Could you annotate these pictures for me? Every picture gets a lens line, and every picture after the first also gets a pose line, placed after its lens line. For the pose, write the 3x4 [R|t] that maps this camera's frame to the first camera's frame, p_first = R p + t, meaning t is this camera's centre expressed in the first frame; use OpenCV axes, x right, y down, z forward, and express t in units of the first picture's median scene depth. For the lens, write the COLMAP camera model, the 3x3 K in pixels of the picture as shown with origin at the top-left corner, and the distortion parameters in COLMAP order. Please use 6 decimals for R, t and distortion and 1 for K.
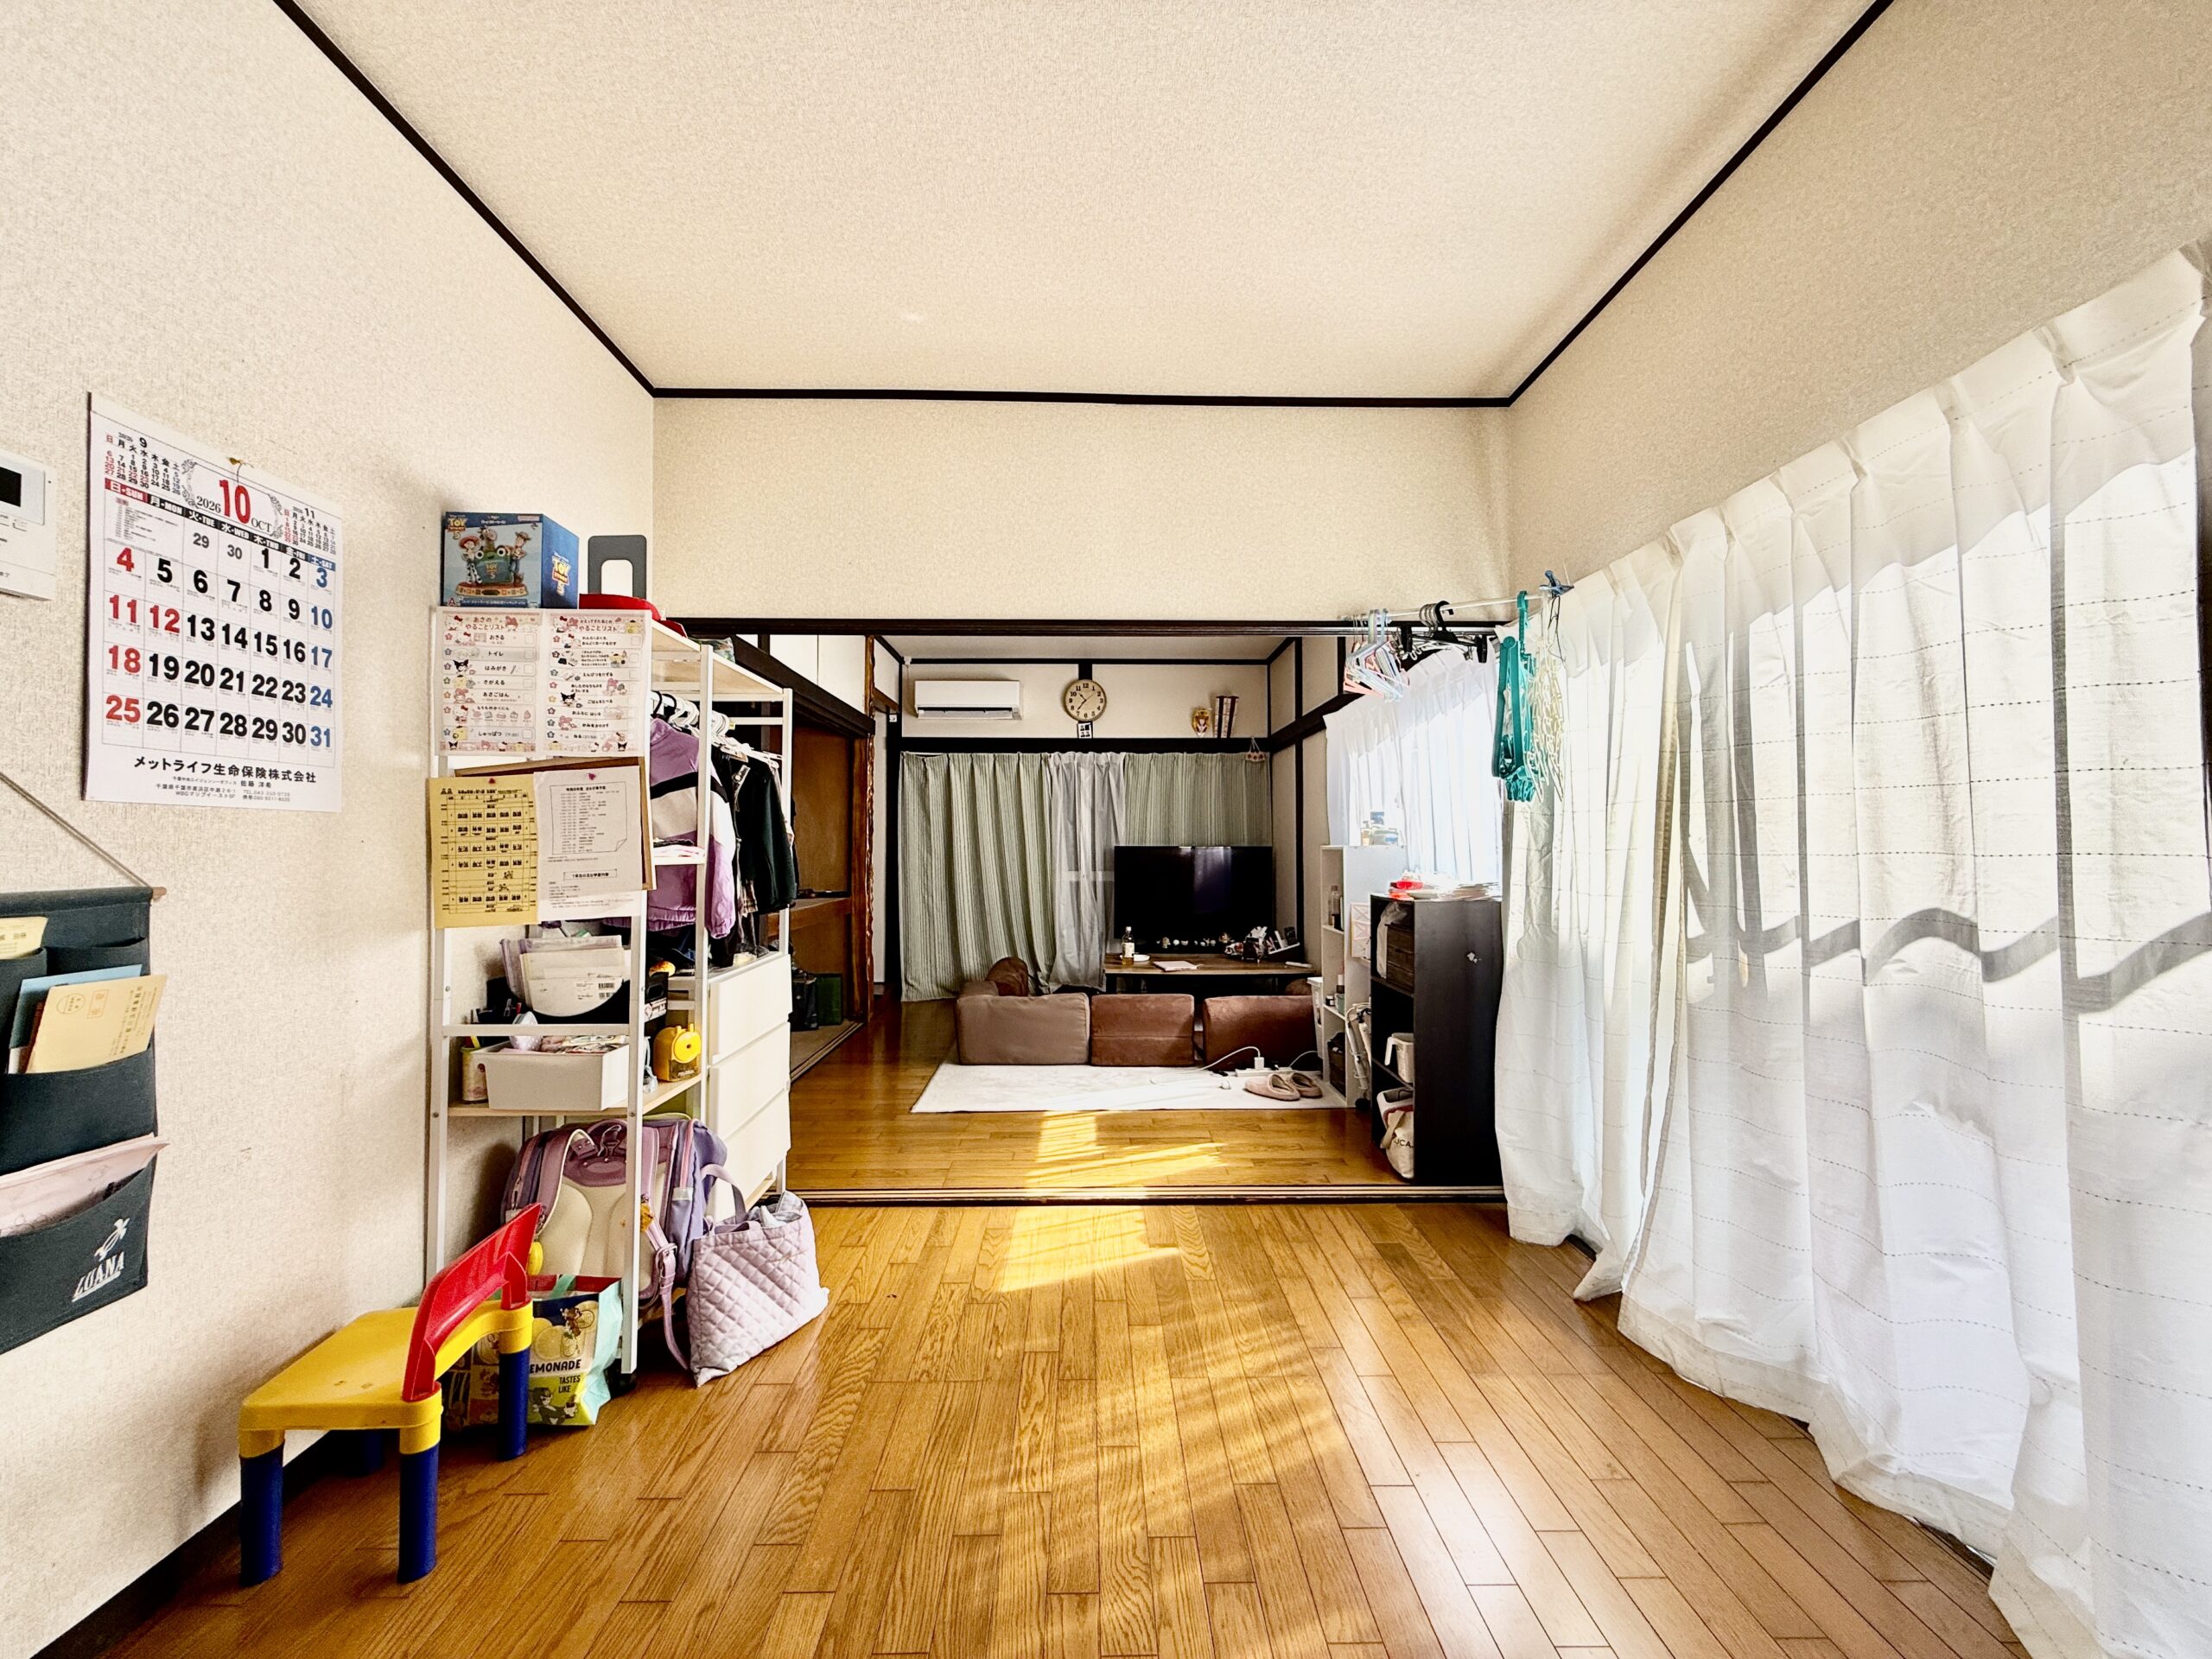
lens RADIAL K [[880.2, 0, 1108.3], [0, 880.2, 829.9], [0, 0, 1]] dist [-0.000614, 0.000722]
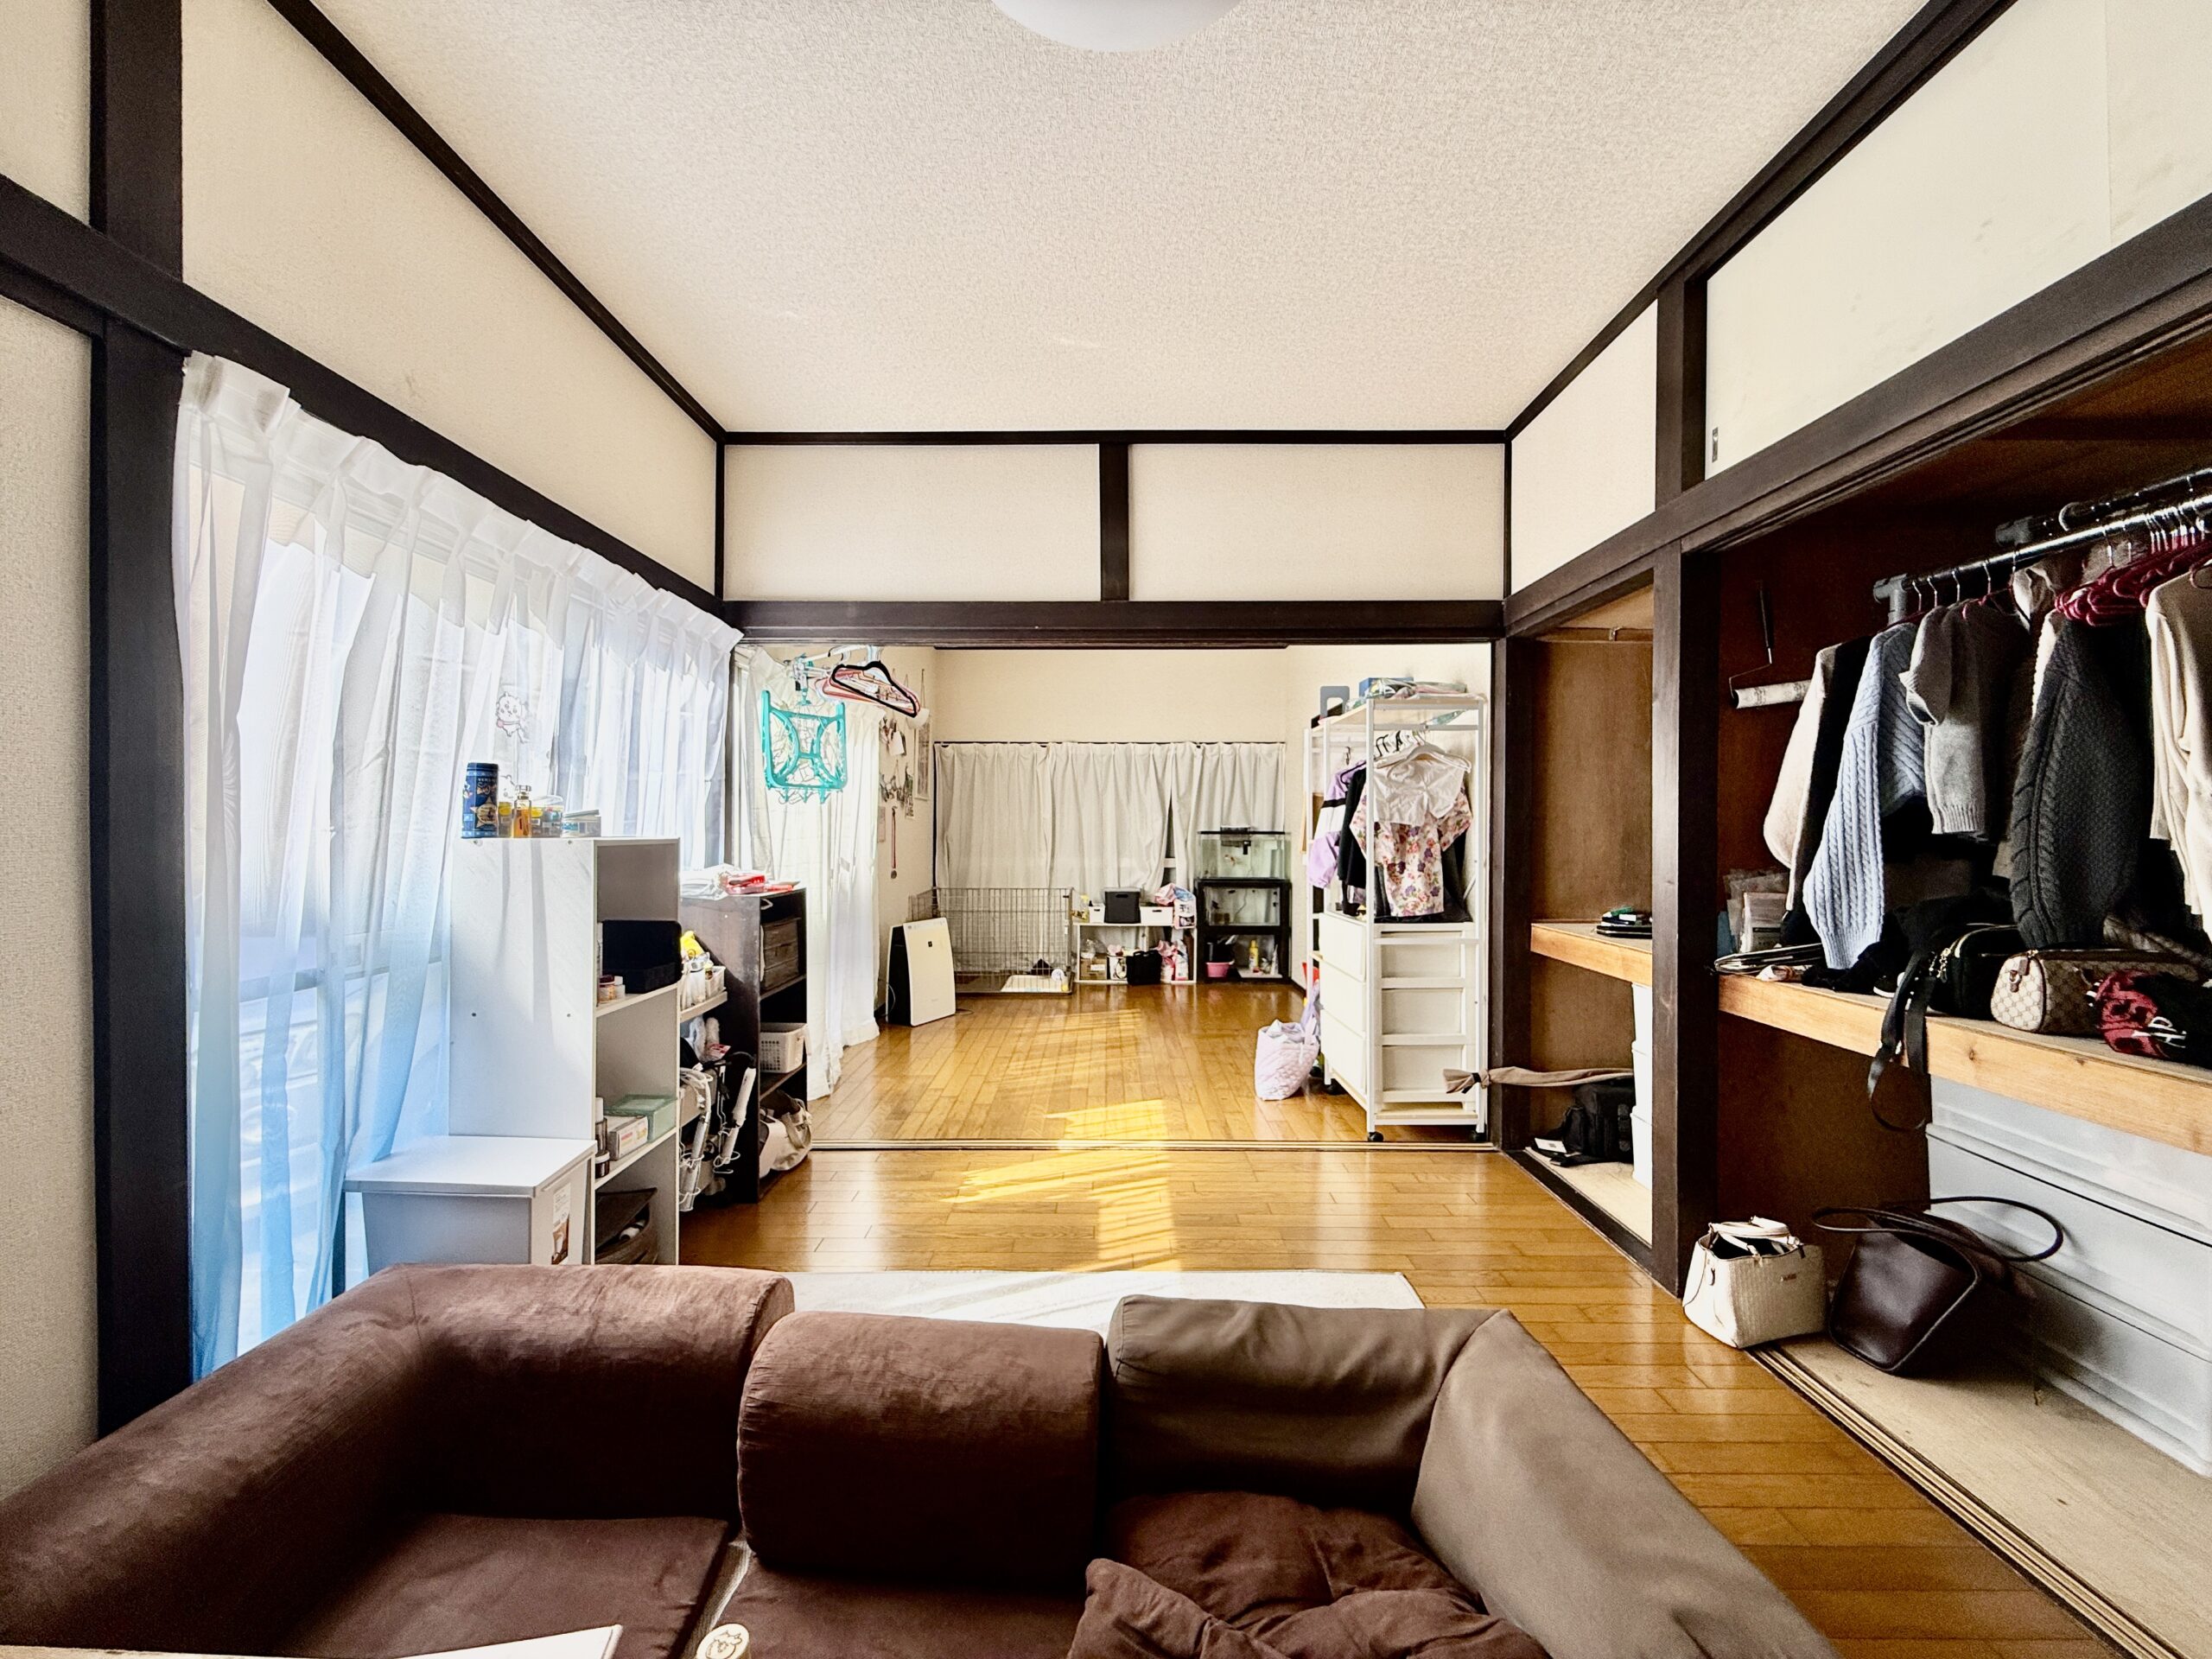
lens RADIAL K [[880.2, 0, 1097.4], [0, 880.2, 834.5], [0, 0, 1]] dist [-0.000614, 0.000722]
pose [[-0.999348, 0.004981, 0.035758, -0.049912], [0.004564, 0.999921, -0.011735, 0.030967], [-0.035814, -0.011564, -0.999292, 2.143509]]
